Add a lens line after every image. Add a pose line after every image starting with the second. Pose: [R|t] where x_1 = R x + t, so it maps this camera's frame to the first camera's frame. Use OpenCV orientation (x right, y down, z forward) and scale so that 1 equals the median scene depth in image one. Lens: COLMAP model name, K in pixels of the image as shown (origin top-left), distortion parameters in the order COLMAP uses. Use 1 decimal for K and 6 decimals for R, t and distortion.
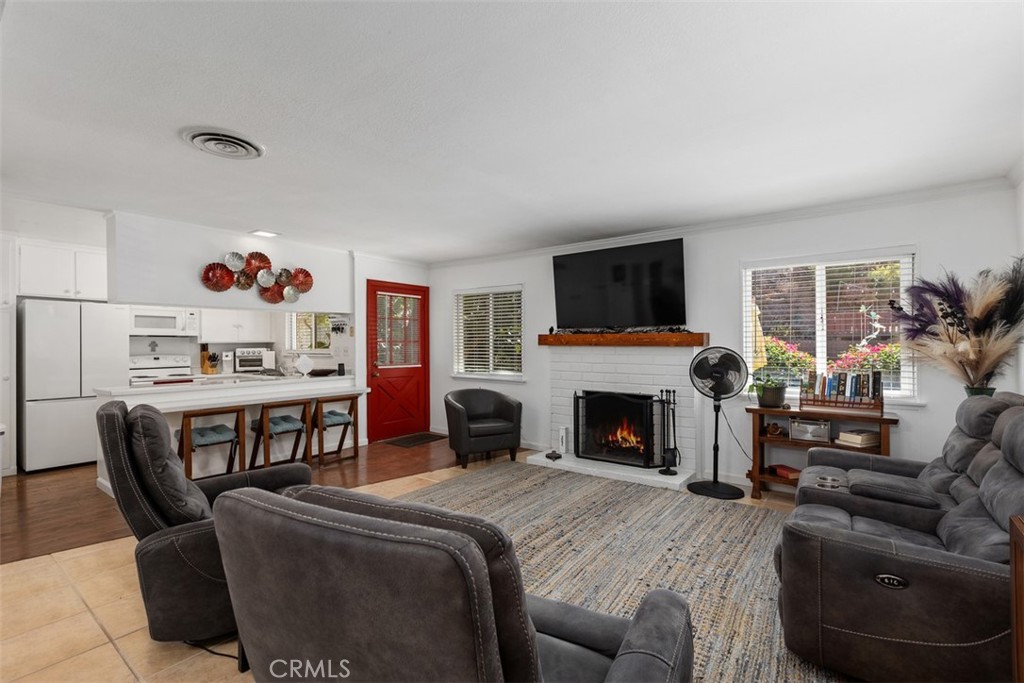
lens RADIAL K [[457.0, 0, 516.6], [0, 457.0, 343.5], [0, 0, 1]] dist [0.001184, 0.000738]
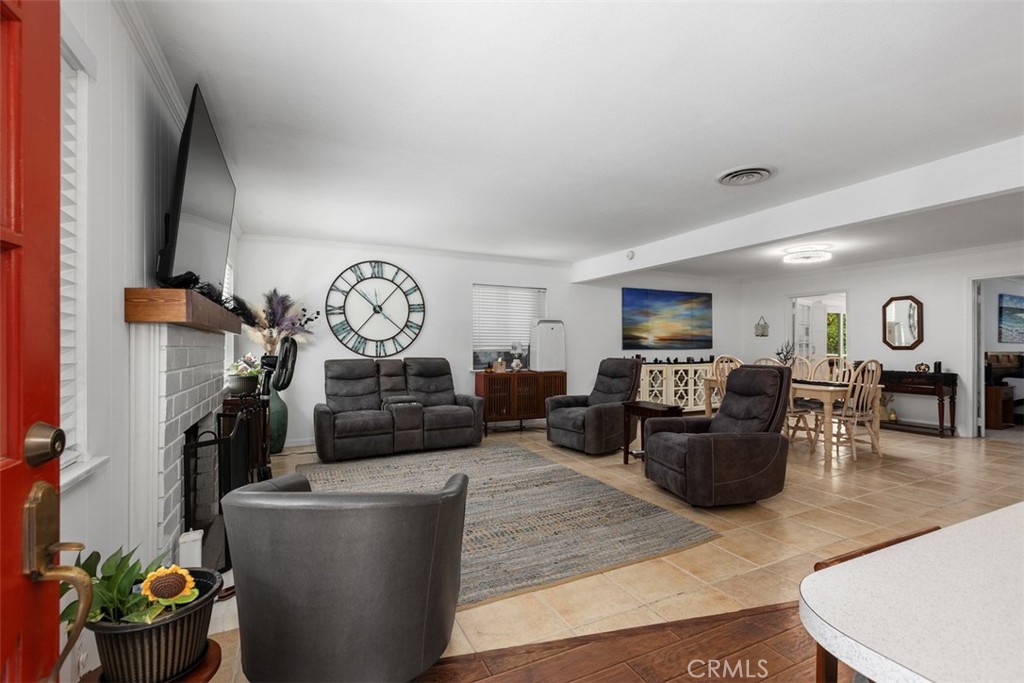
lens RADIAL K [[457.0, 0, 516.6], [0, 457.0, 343.5], [0, 0, 1]] dist [0.001184, 0.000738]
pose [[-0.893970, 0.003815, 0.448111, -0.331856], [0.001424, 0.999983, -0.005674, 0.021706], [-0.448125, -0.004434, -0.893960, 1.272073]]
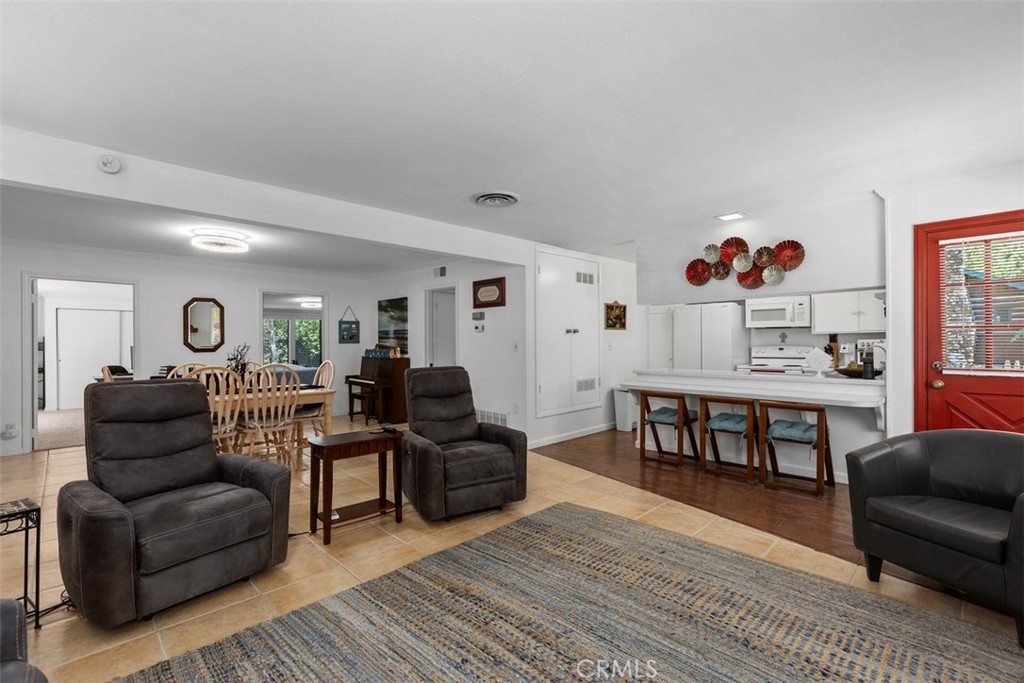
lens RADIAL K [[453.7, 0, 516.4], [0, 453.7, 341.3], [0, 0, 1]] dist [-0.000448, 0.000048]
pose [[-0.149514, 0.004017, -0.988751, 0.413600], [0.008990, 0.999956, 0.002703, 0.007864], [0.988719, -0.008485, -0.149543, 0.664833]]
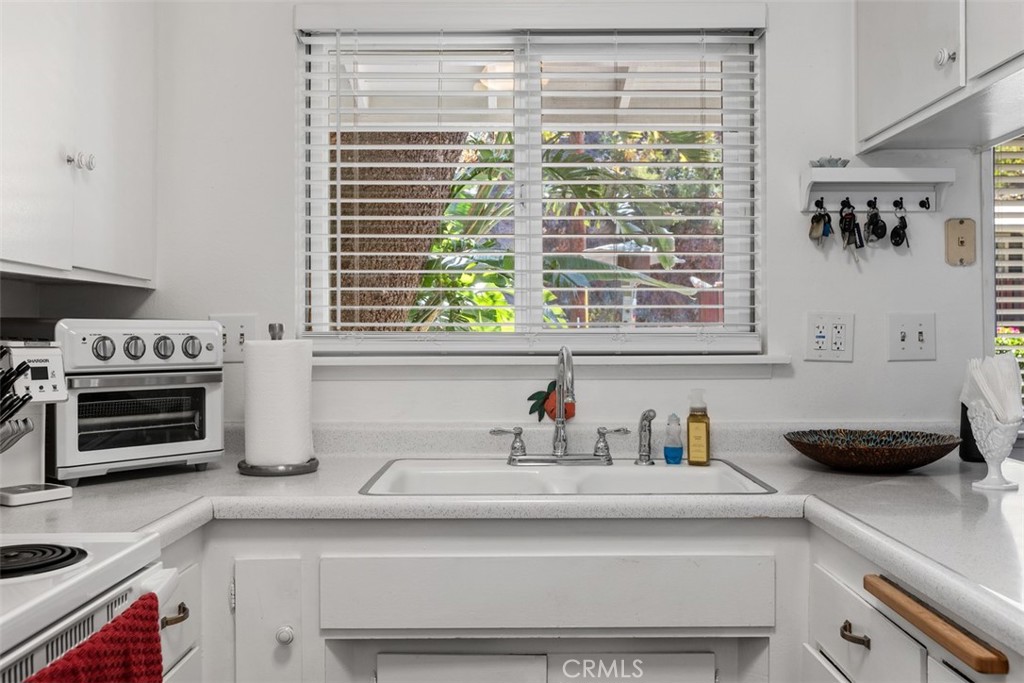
lens RADIAL K [[962.0, 0, 512.9], [0, 962.0, 357.5], [0, 0, 1]] dist [-0.007809, -0.002659]
pose [[0.793542, -0.003043, 0.608508, -0.904594], [-0.003320, 0.999951, 0.009329, 0.025874], [-0.608506, -0.009423, 0.793493, 0.903279]]
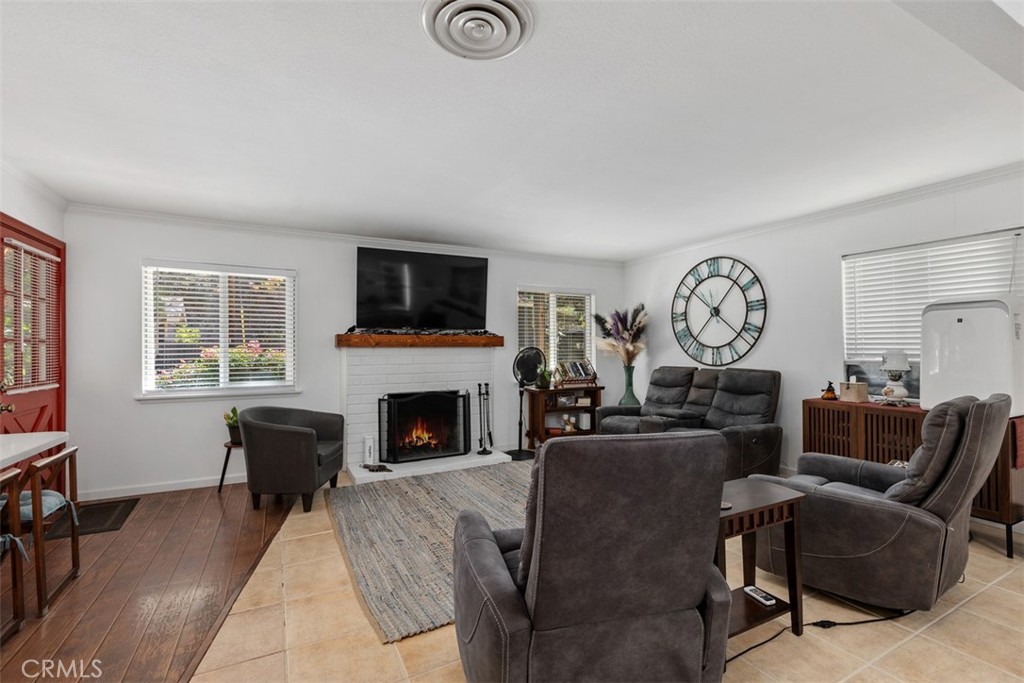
lens RADIAL K [[457.0, 0, 516.6], [0, 457.0, 343.5], [0, 0, 1]] dist [0.001184, 0.000738]
pose [[0.426694, 0.004885, 0.904383, -0.617138], [0.002801, 0.999973, -0.006723, 0.004623], [-0.904392, 0.005401, 0.426669, 0.356452]]
